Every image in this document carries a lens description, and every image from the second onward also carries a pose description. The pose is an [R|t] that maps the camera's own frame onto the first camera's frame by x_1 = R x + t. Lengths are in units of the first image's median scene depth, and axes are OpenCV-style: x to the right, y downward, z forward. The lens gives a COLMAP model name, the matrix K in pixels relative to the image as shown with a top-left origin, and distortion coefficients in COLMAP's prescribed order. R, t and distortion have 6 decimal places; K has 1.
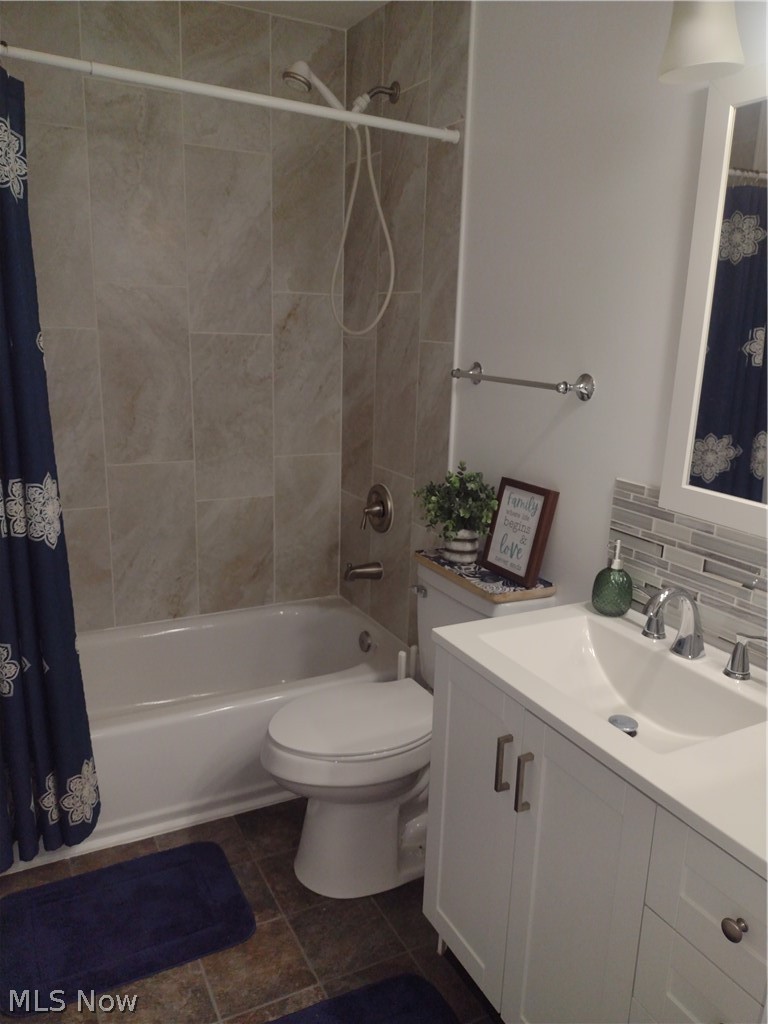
lens RADIAL K [[761.2, 0, 384.0], [0, 761.2, 512.0], [0, 0, 1]] dist [0.030914, -0.053986]
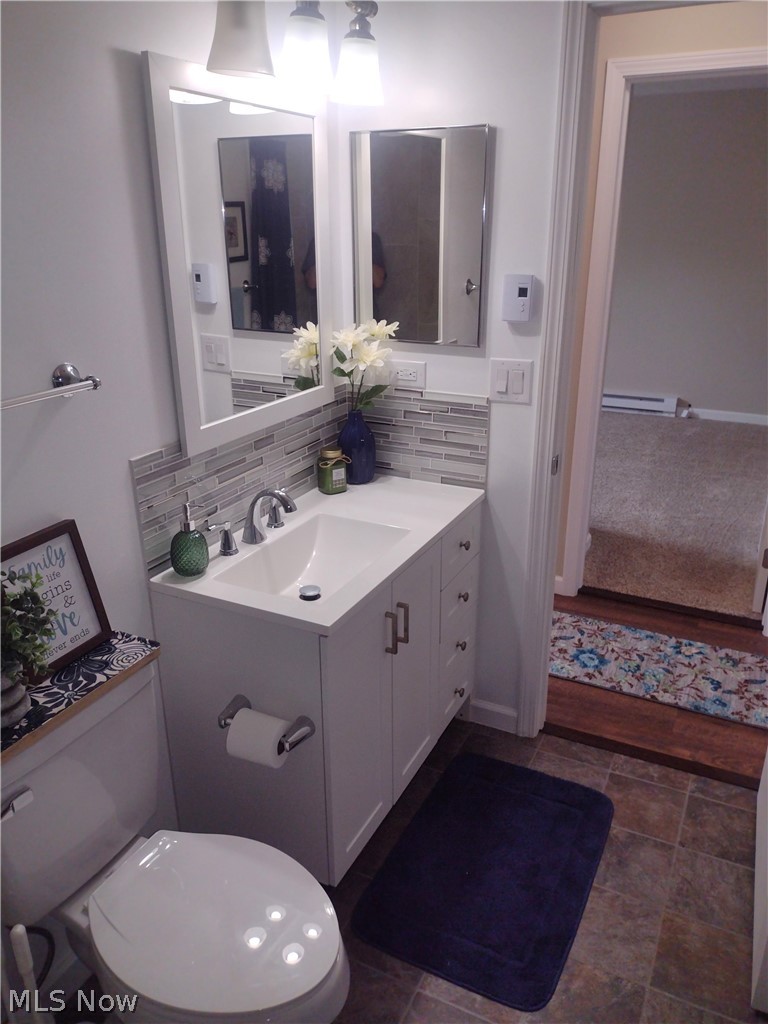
lens RADIAL K [[761.2, 0, 384.0], [0, 761.2, 512.0], [0, 0, 1]] dist [0.030914, -0.053986]
pose [[-0.572715, -0.320722, 0.754410, -0.624375], [0.185057, 0.845948, 0.500125, -0.417439], [-0.798593, 0.426038, -0.425136, 1.226301]]
